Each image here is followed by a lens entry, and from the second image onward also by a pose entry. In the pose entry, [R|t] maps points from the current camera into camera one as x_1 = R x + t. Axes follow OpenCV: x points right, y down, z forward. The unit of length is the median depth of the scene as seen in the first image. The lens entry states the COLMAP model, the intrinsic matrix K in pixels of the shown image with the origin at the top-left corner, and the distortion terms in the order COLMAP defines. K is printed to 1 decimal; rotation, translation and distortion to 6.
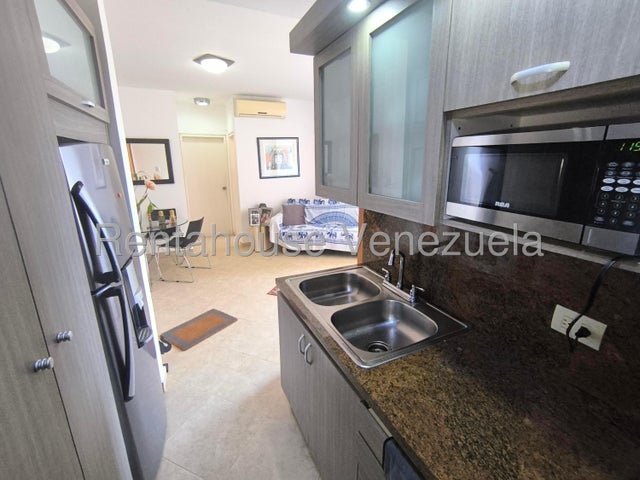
lens RADIAL K [[293.7, 0, 321.5], [0, 293.7, 233.7], [0, 0, 1]] dist [-0.041521, 0.025073]
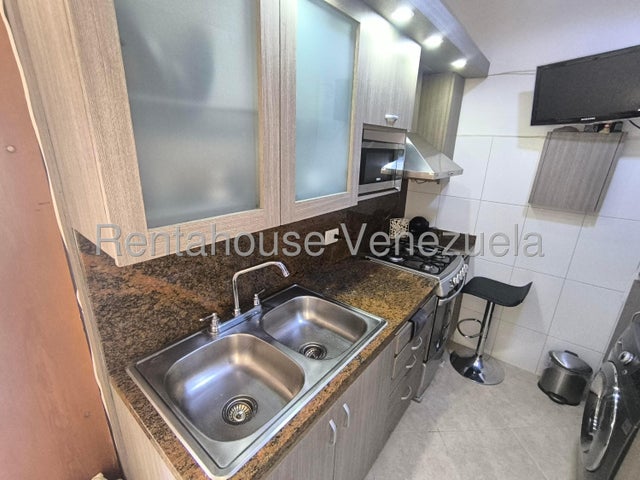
lens RADIAL K [[291.7, 0, 321.3], [0, 291.7, 234.4], [0, 0, 1]] dist [-0.030551, 0.016409]
pose [[-0.441321, -0.280345, 0.852433, -0.181954], [0.190194, 0.899141, 0.394173, -0.113863], [-0.876962, 0.336084, -0.343490, 0.397700]]
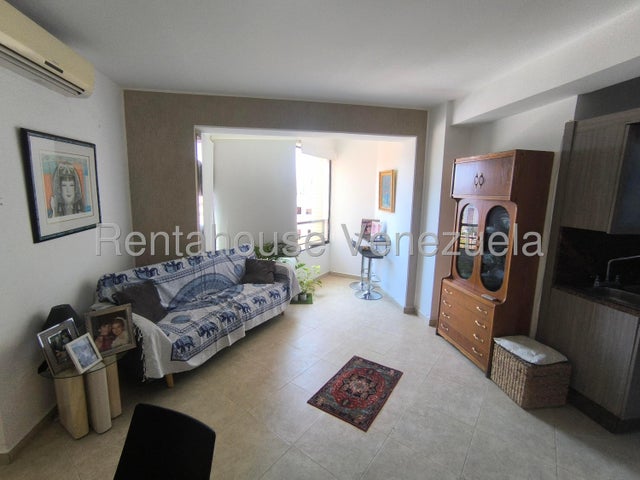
lens RADIAL K [[291.7, 0, 321.3], [0, 291.7, 234.4], [0, 0, 1]] dist [-0.030551, 0.016409]
pose [[0.250798, -0.131513, 0.959064, -0.640487], [0.213496, 0.973848, 0.077710, -0.209595], [-0.944203, 0.185267, 0.272317, 0.797024]]
